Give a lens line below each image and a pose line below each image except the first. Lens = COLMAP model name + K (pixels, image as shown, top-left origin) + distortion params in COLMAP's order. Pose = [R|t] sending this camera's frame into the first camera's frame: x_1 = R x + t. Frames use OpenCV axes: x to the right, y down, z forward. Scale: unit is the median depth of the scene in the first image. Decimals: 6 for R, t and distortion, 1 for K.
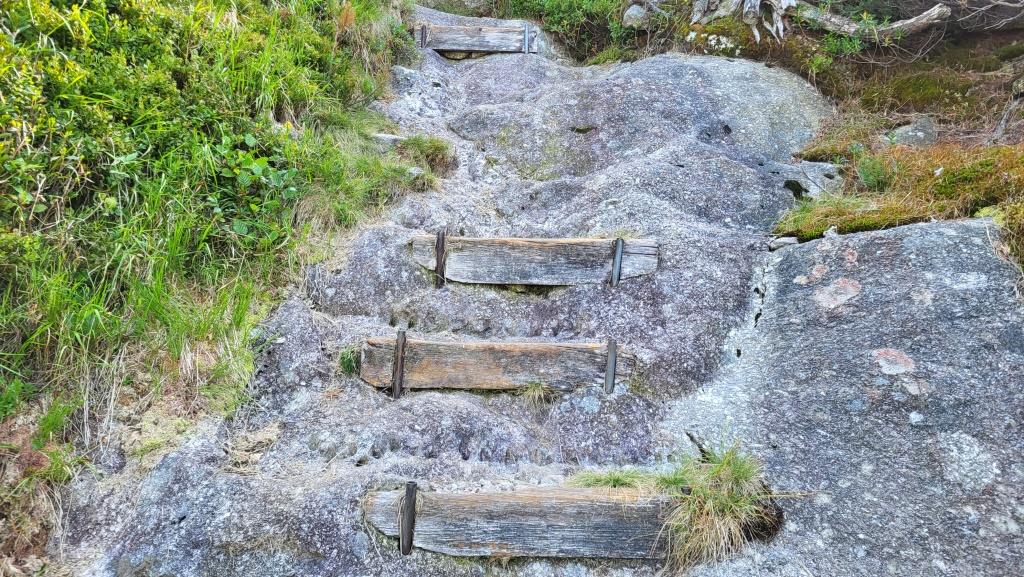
lens RADIAL K [[753.2, 0, 507.5], [0, 753.2, 289.9], [0, 0, 1]] dist [0.007878, 0.000979]
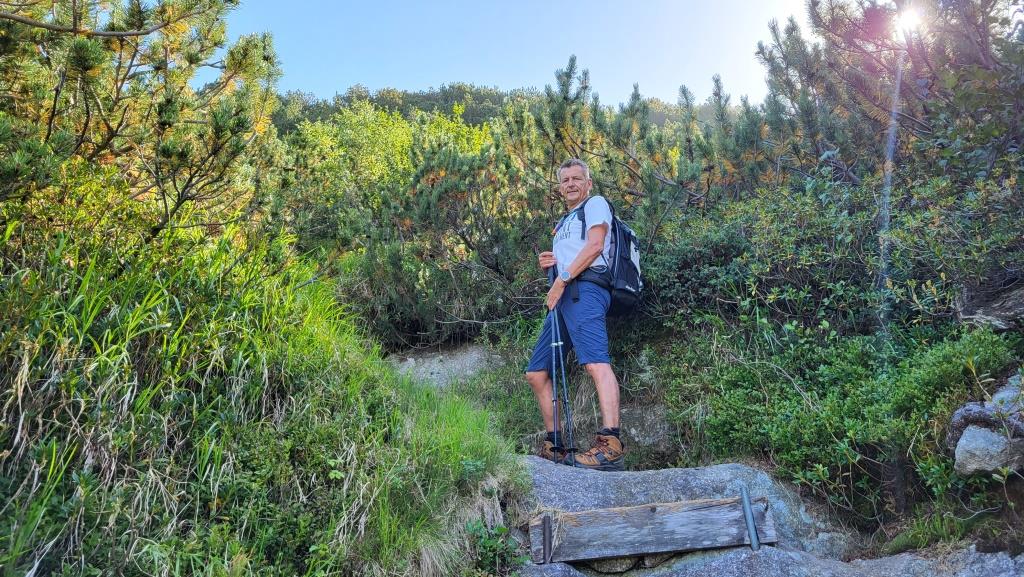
lens RADIAL K [[743.4, 0, 509.7], [0, 743.4, 285.5], [0, 0, 1]] dist [0.011647, 0.001756]
pose [[0.950825, -0.187974, -0.246165, 0.024833], [0.046638, 0.872607, -0.486190, -0.234308], [0.306197, 0.450801, 0.838464, 0.468187]]
